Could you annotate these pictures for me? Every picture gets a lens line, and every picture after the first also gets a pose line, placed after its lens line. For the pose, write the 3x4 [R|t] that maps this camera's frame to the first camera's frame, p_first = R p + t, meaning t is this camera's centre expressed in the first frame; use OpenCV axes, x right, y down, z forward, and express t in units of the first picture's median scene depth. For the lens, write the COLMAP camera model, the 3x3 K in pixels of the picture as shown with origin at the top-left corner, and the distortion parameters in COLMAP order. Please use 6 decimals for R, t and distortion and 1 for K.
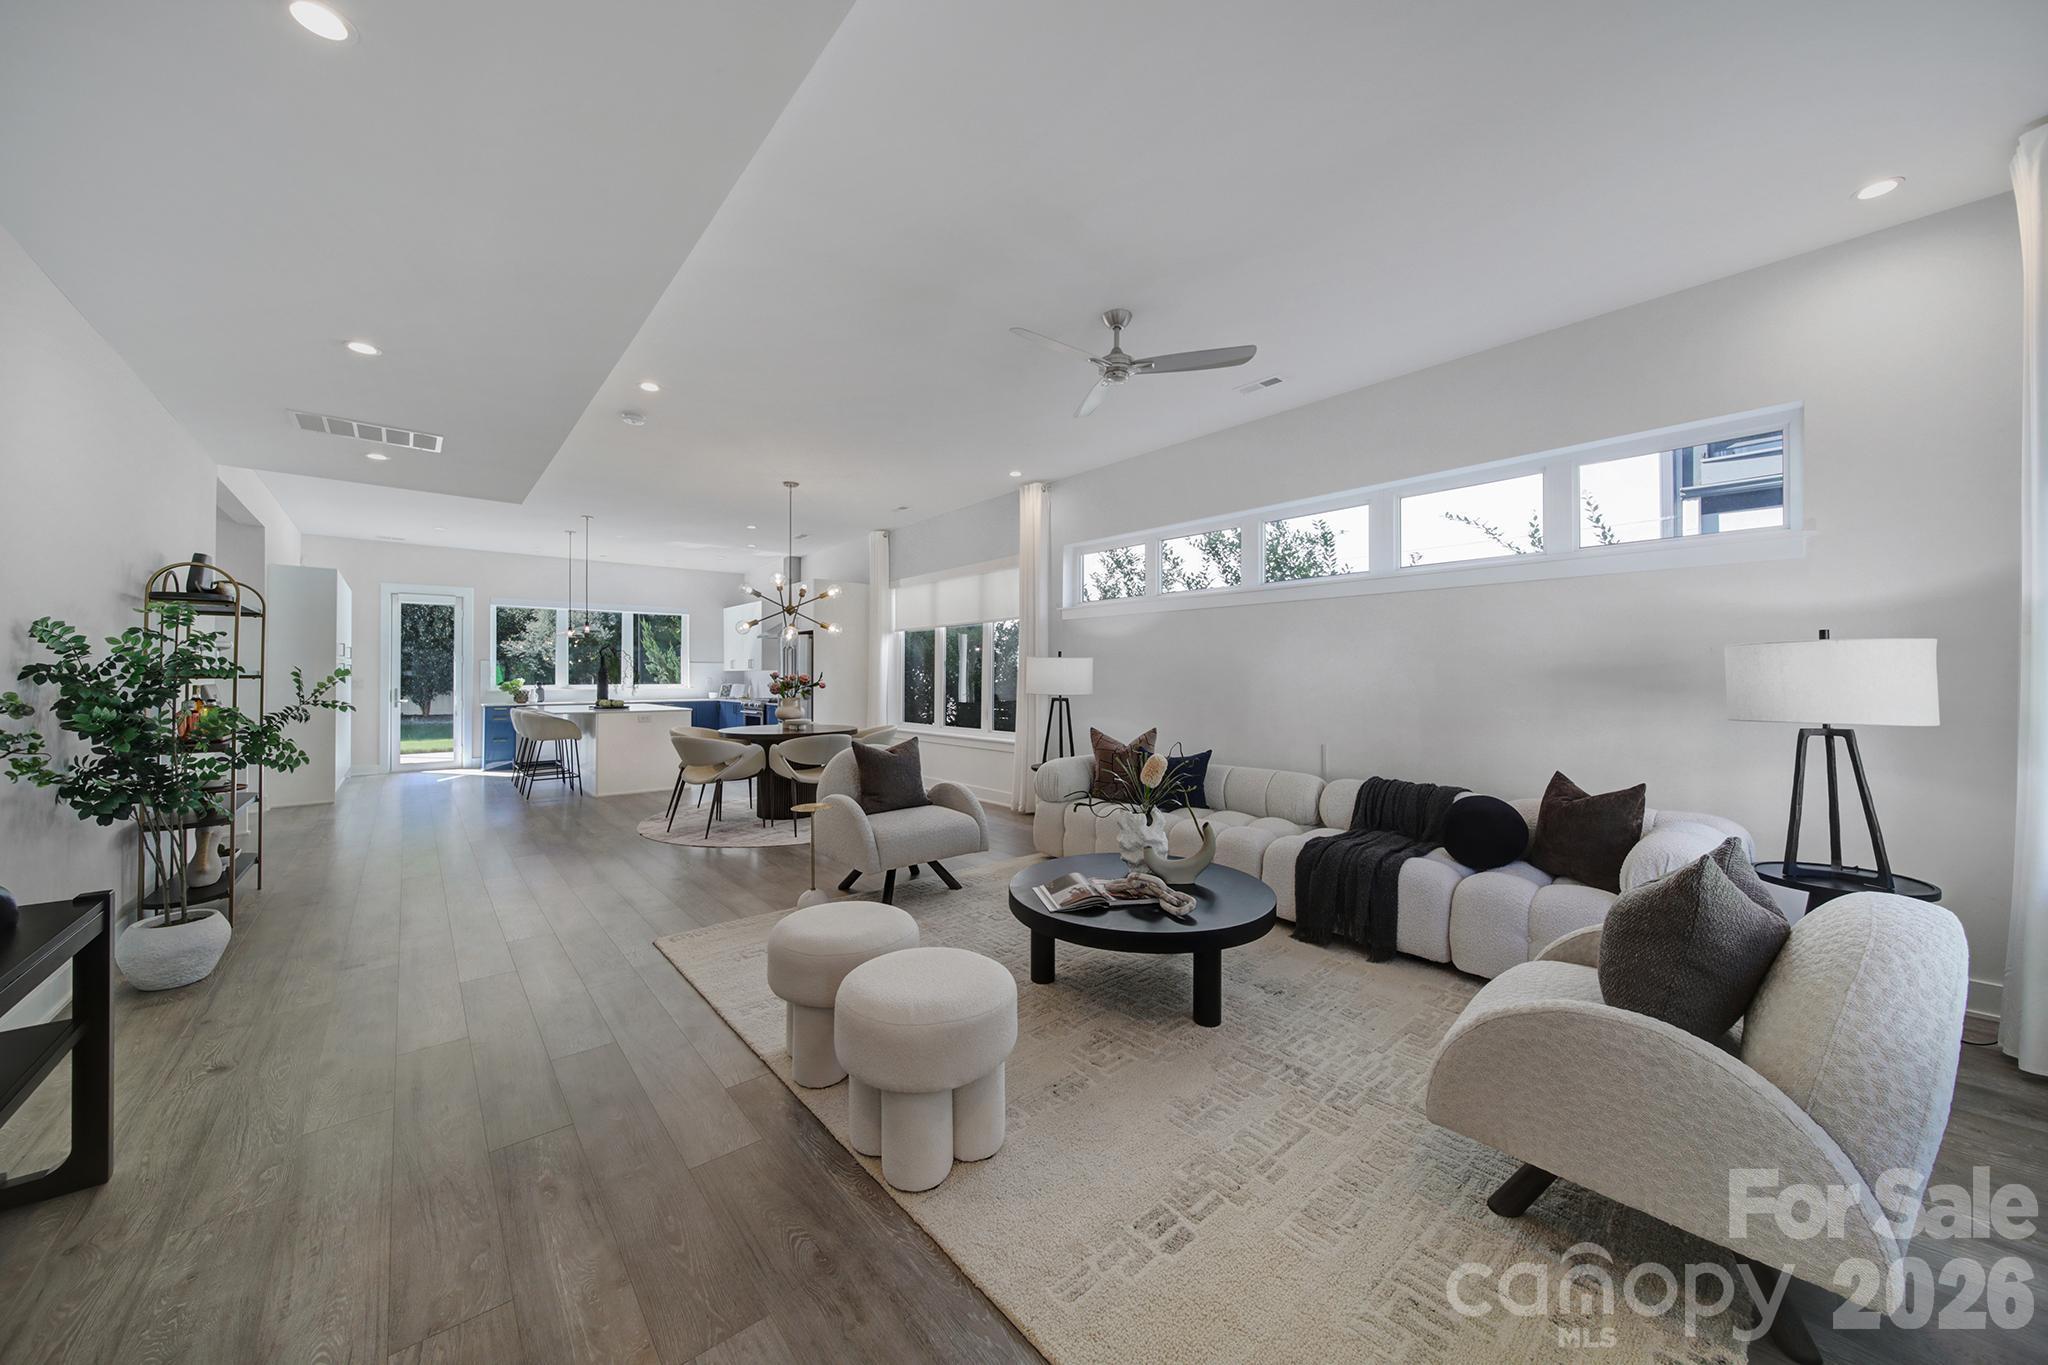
lens RADIAL K [[724.9, 0, 1025.5], [0, 724.9, 674.7], [0, 0, 1]] dist [0.000576, -0.000386]
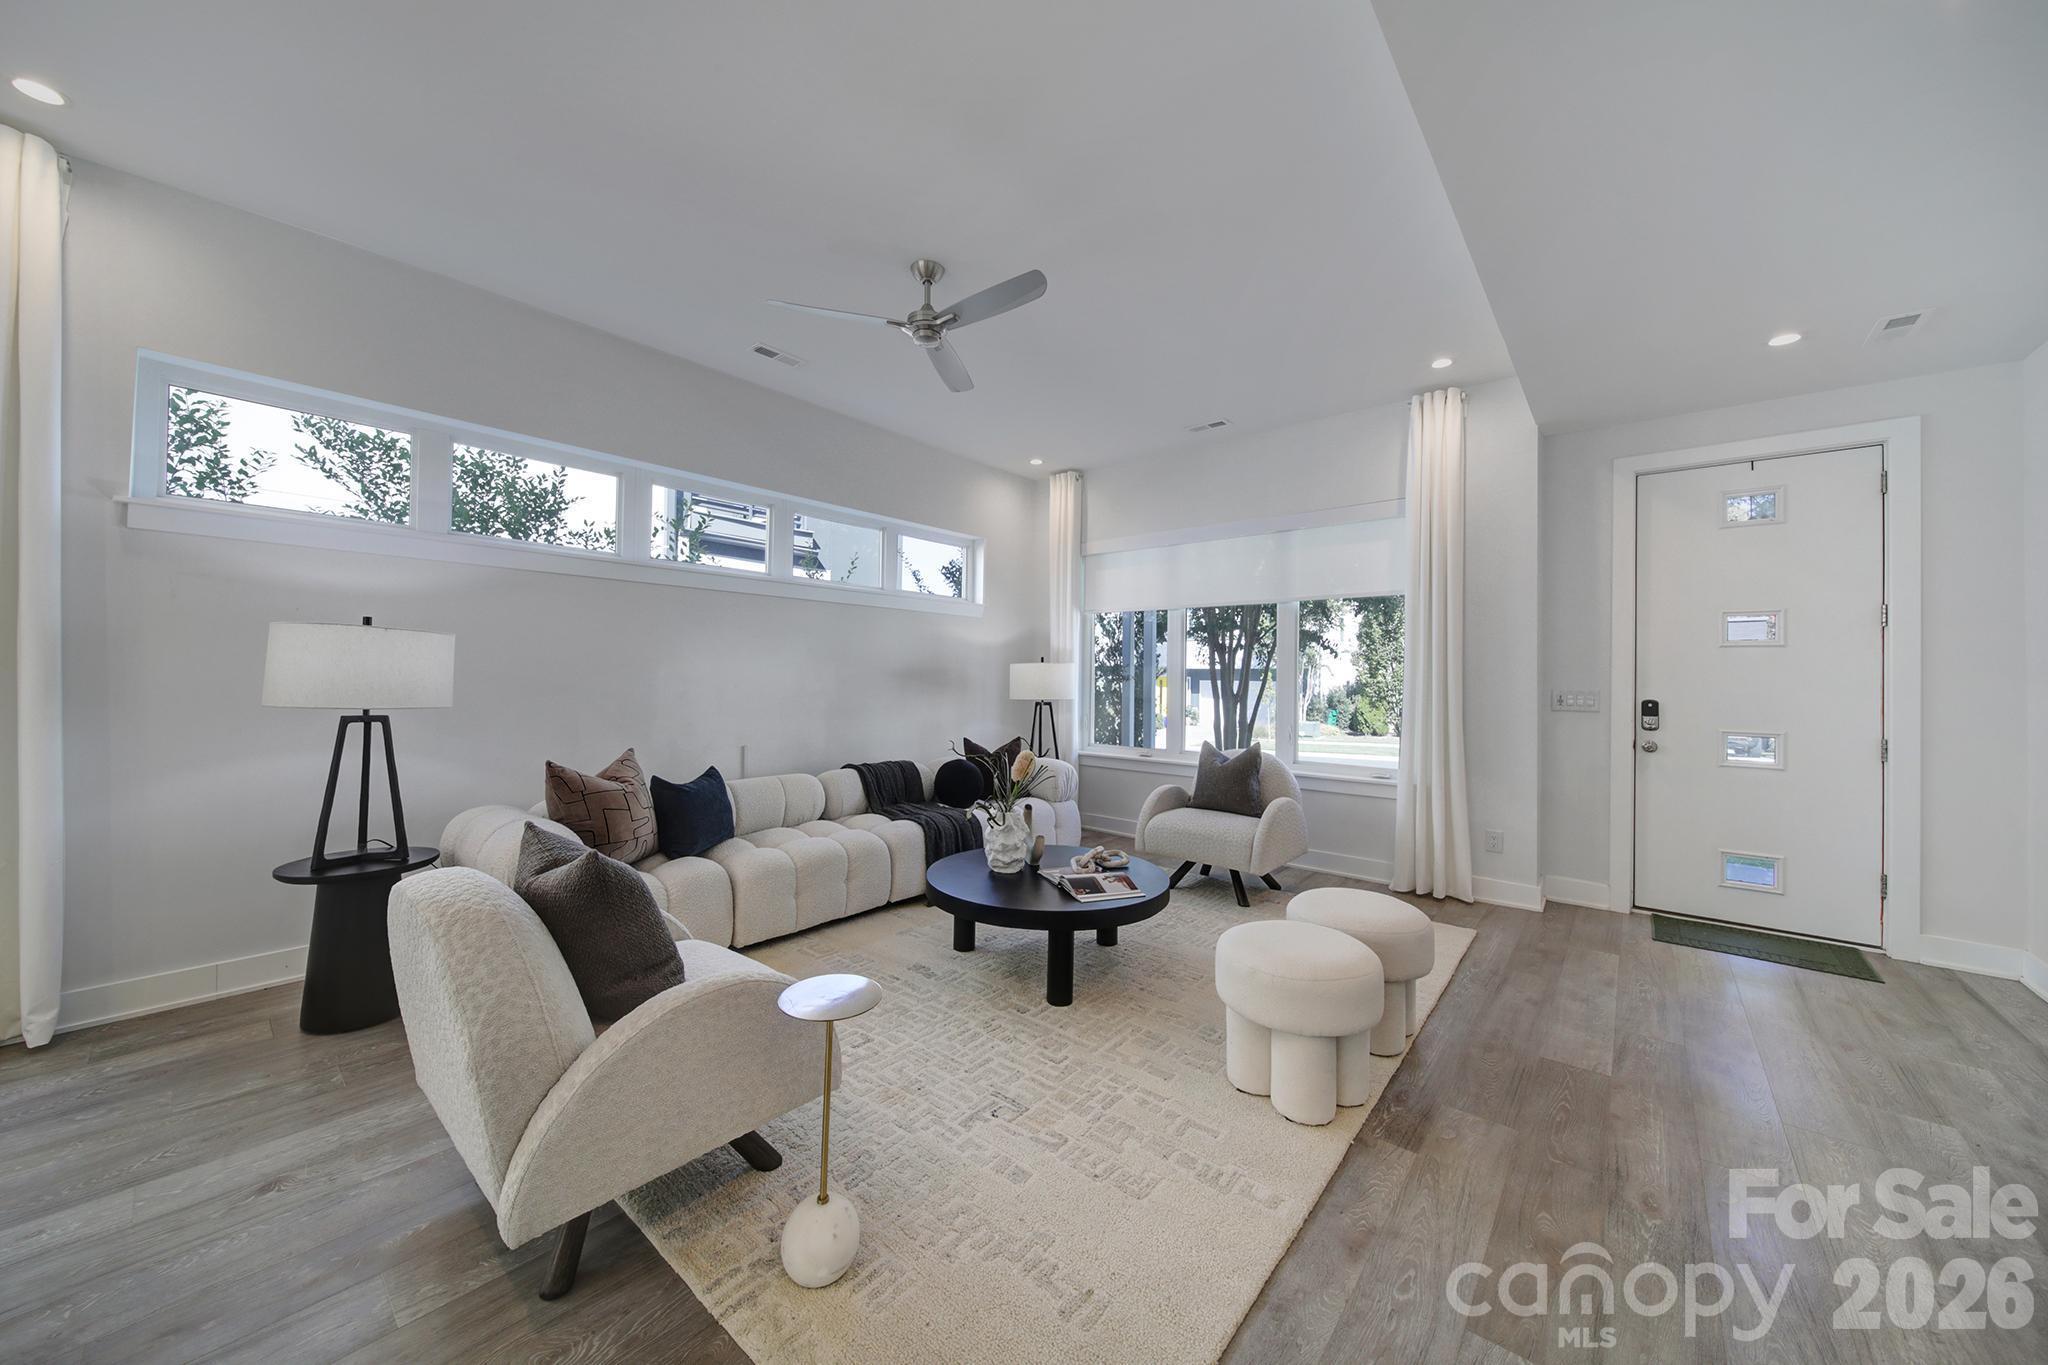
lens RADIAL K [[724.9, 0, 1020.7], [0, 724.9, 666.6], [0, 0, 1]] dist [0.000576, -0.000386]
pose [[-0.156335, 0.011556, 0.987637, -0.276865], [-0.019105, 0.999709, -0.014722, -0.000883], [-0.987519, -0.021170, -0.156069, 0.369670]]
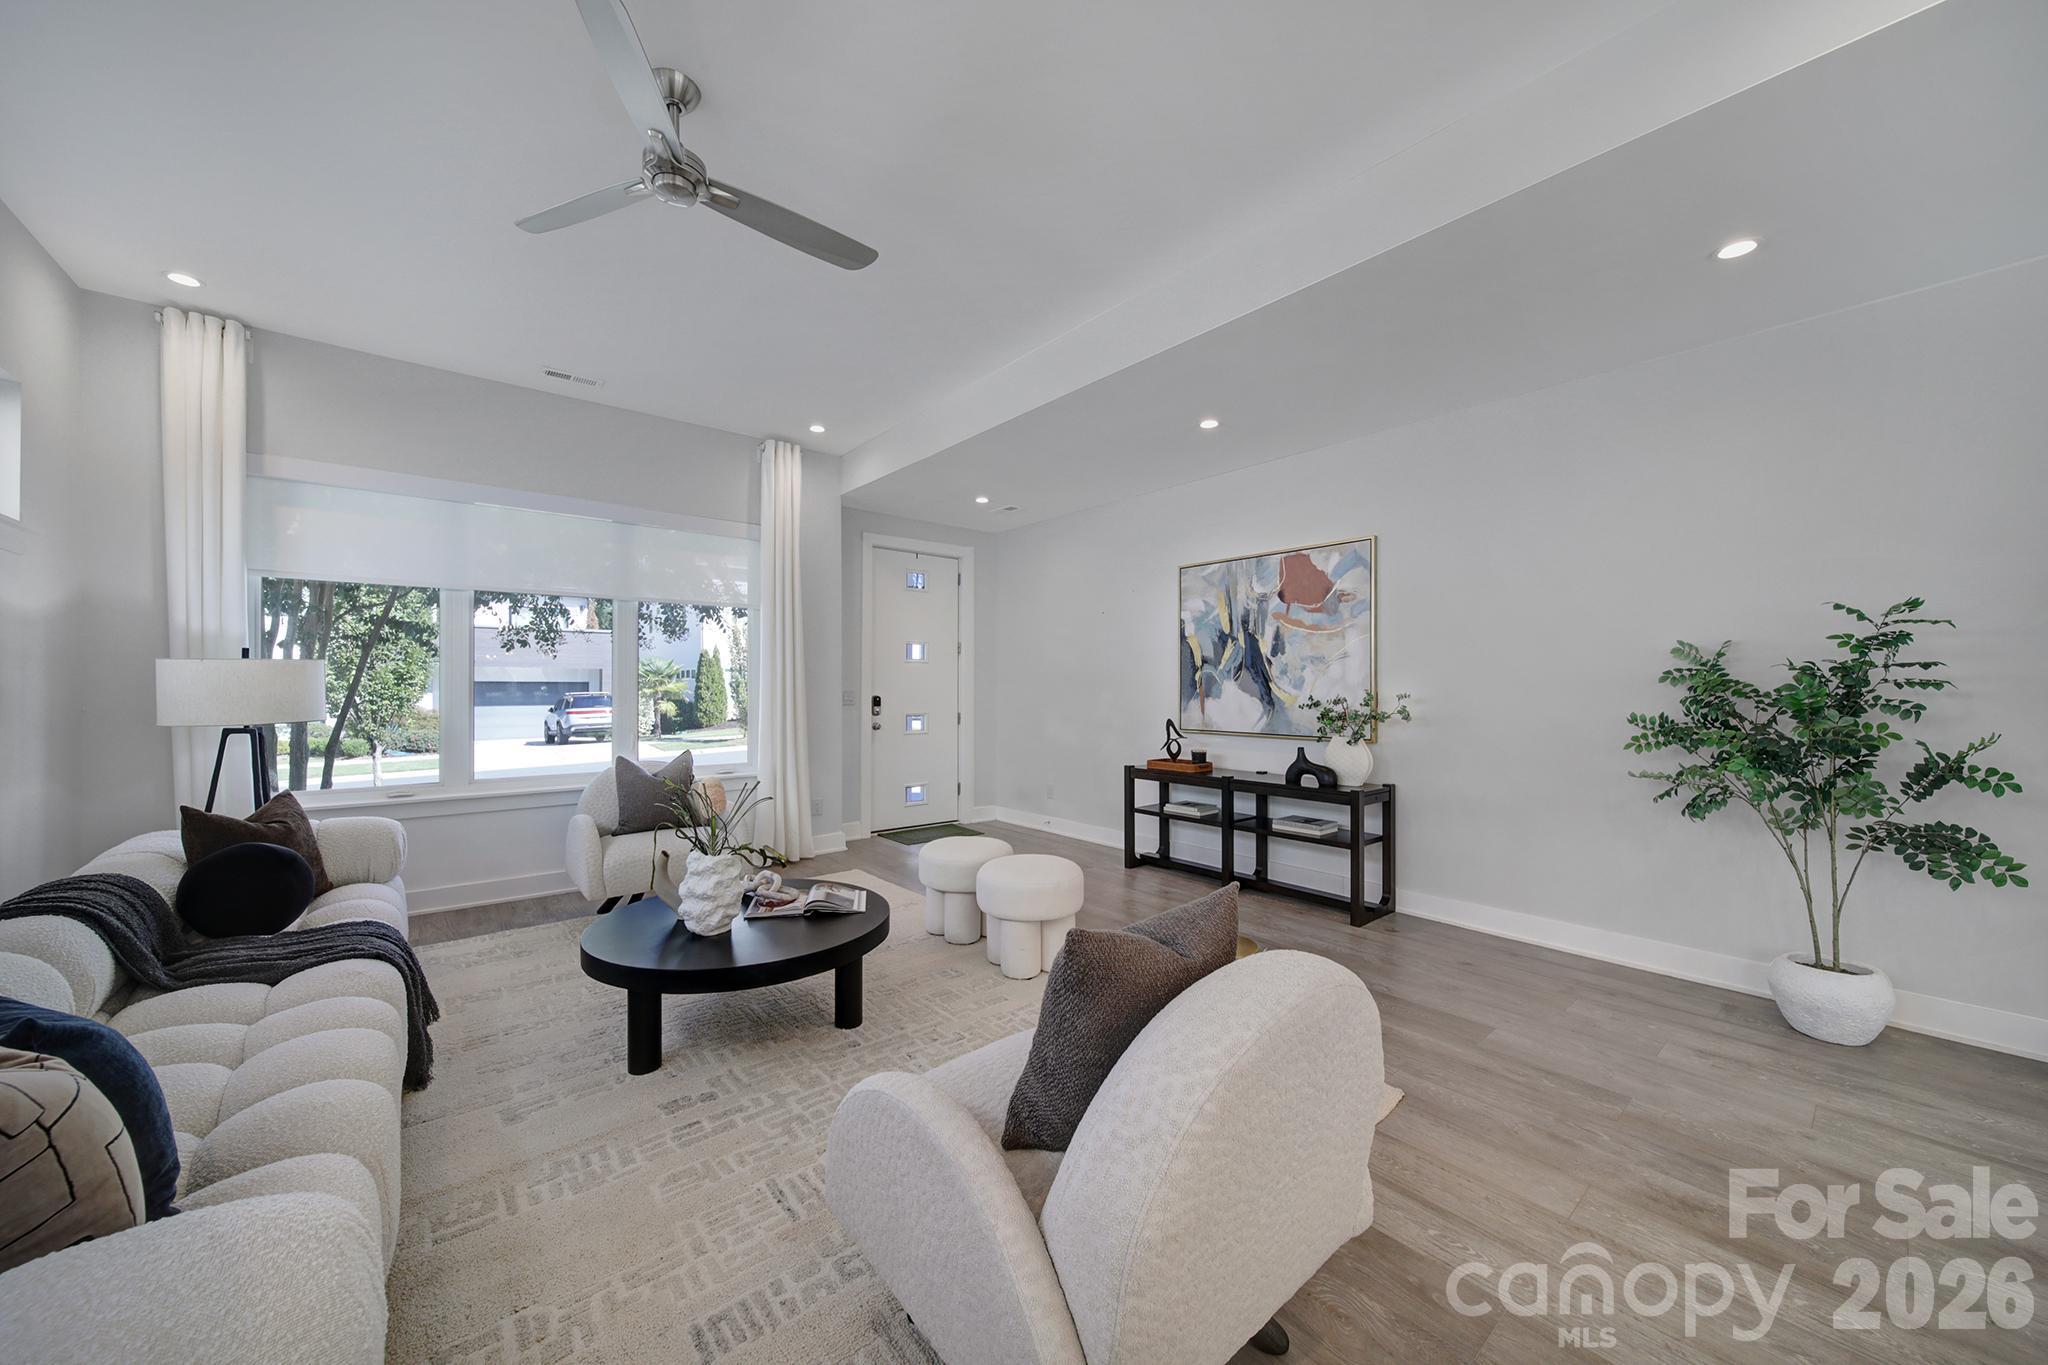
lens RADIAL K [[724.9, 0, 1022.4], [0, 724.9, 692.2], [0, 0, 1]] dist [0.000576, -0.000386]
pose [[-0.999878, -0.004116, 0.015084, -0.064615], [-0.004074, 0.999988, 0.002786, -0.000223], [-0.015095, 0.002724, -0.999882, 0.580898]]
